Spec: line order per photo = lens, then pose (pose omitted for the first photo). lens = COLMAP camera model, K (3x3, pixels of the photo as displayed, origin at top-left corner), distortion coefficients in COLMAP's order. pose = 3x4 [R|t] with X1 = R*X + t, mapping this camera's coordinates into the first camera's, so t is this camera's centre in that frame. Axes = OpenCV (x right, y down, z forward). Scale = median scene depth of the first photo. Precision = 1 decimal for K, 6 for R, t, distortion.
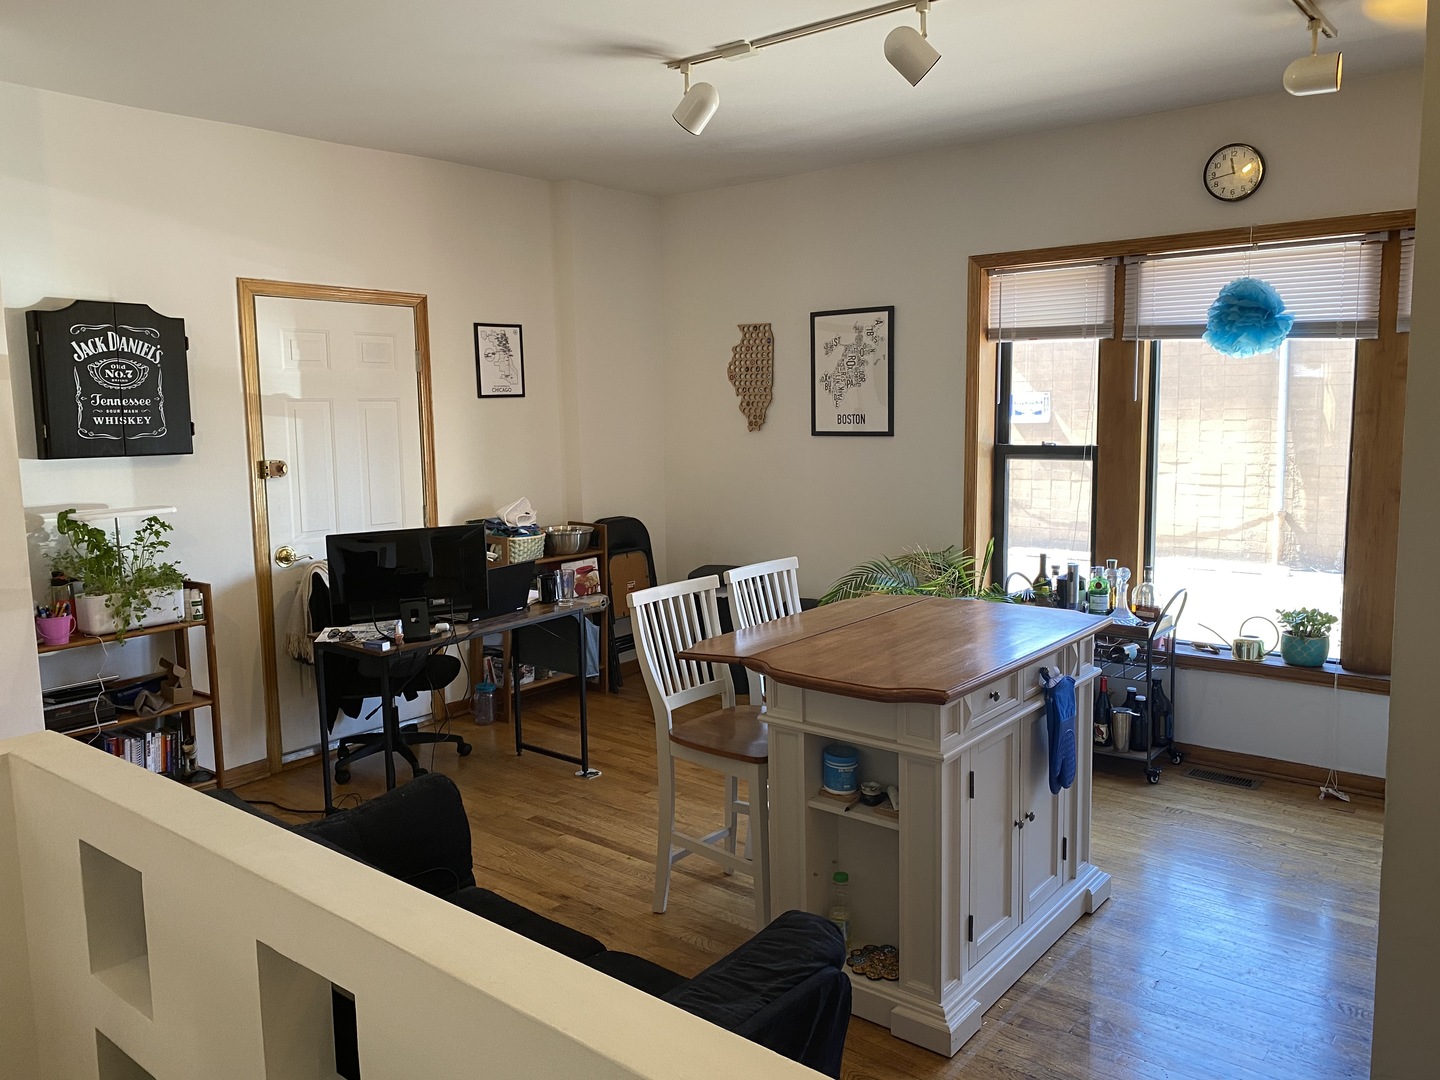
lens RADIAL K [[1088.2, 0, 729.8], [0, 1088.2, 551.3], [0, 0, 1]] dist [0.012226, -0.017944]
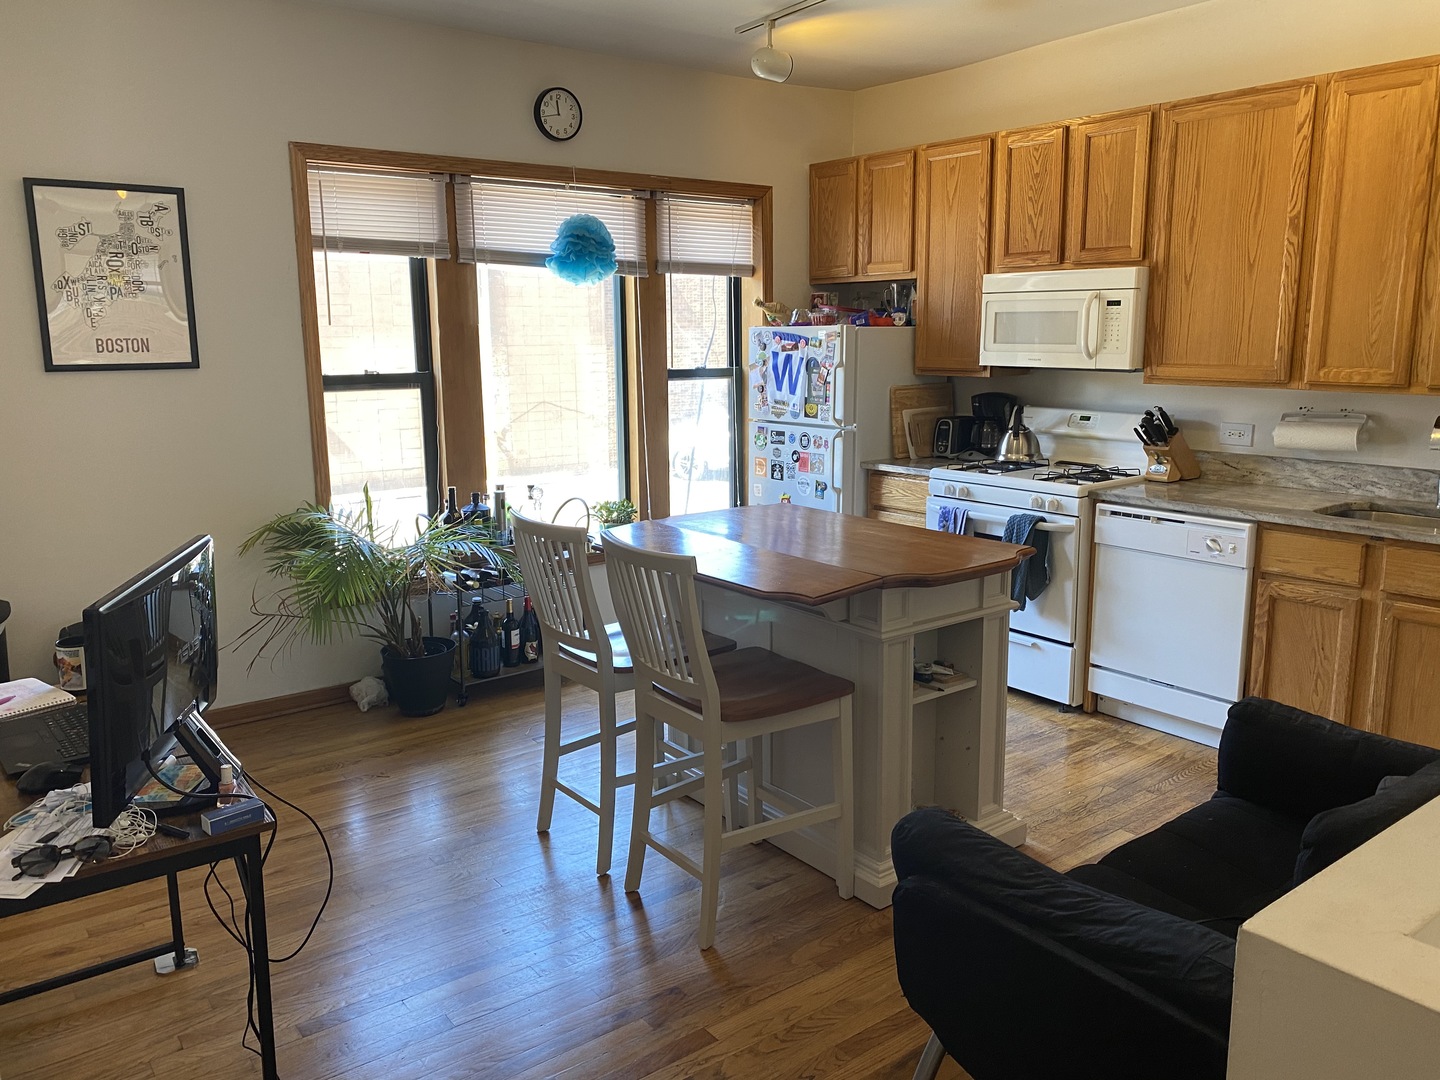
lens RADIAL K [[1088.2, 0, 748.5], [0, 1088.2, 547.2], [0, 0, 1]] dist [0.012226, -0.017944]
pose [[0.230011, -0.174889, 0.957345, -0.527529], [0.135027, 0.979940, 0.146576, -0.048049], [-0.963775, 0.095554, 0.249012, 0.499429]]
